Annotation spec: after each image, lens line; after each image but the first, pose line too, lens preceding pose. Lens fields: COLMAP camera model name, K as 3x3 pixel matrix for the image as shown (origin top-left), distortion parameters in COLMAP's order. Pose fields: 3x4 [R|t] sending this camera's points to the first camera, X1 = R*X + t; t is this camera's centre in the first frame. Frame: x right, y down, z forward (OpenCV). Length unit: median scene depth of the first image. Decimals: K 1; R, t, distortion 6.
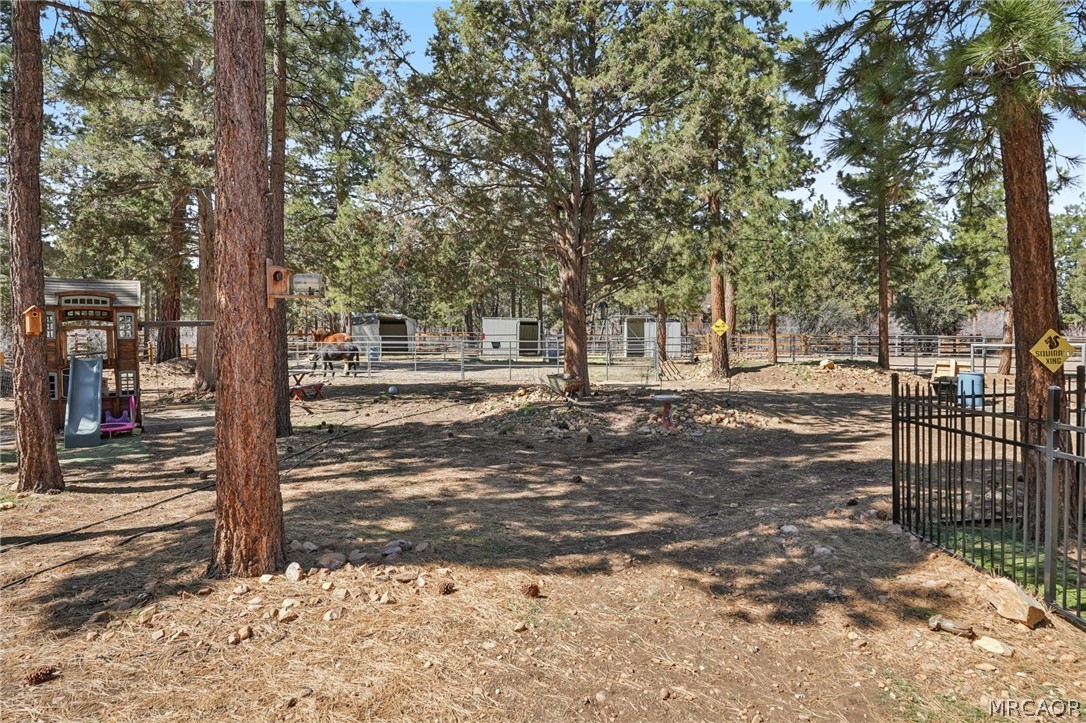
lens RADIAL K [[641.8, 0, 541.3], [0, 641.8, 359.4], [0, 0, 1]] dist [0.003647, 0.000512]
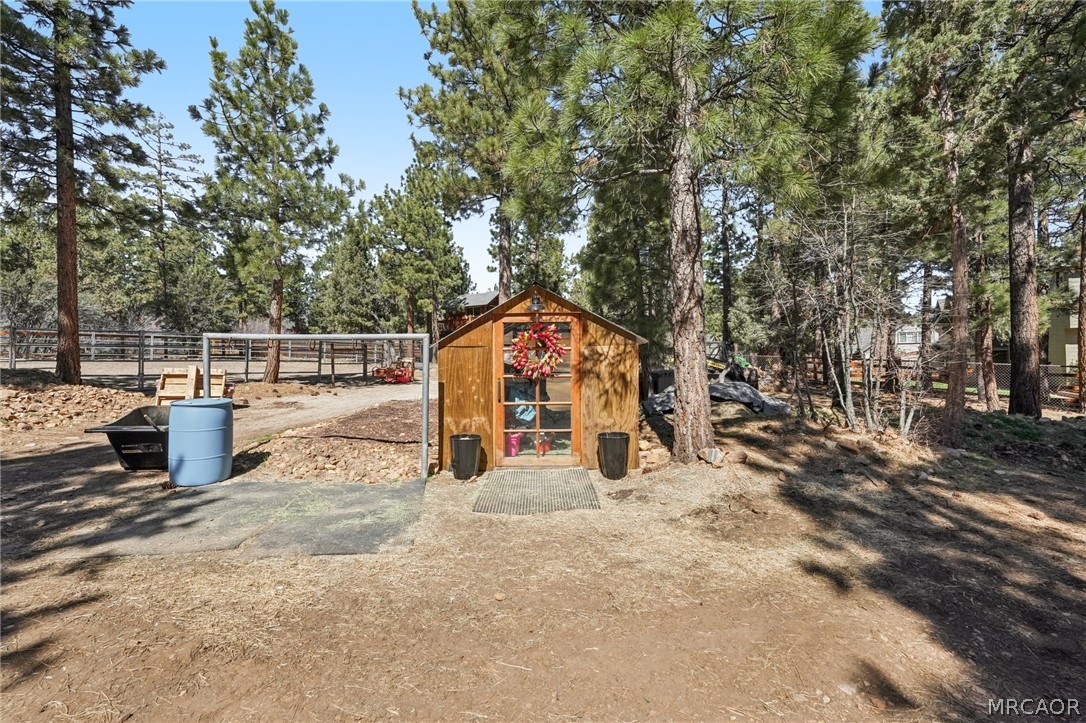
lens RADIAL K [[476.5, 0, 540.8], [0, 476.5, 358.7], [0, 0, 1]] dist [-0.003495, 0.001943]
pose [[0.416184, -0.006627, 0.909256, 0.186544], [0.010847, 0.999938, 0.002323, -0.001726], [-0.909216, 0.008896, 0.416230, 0.260622]]
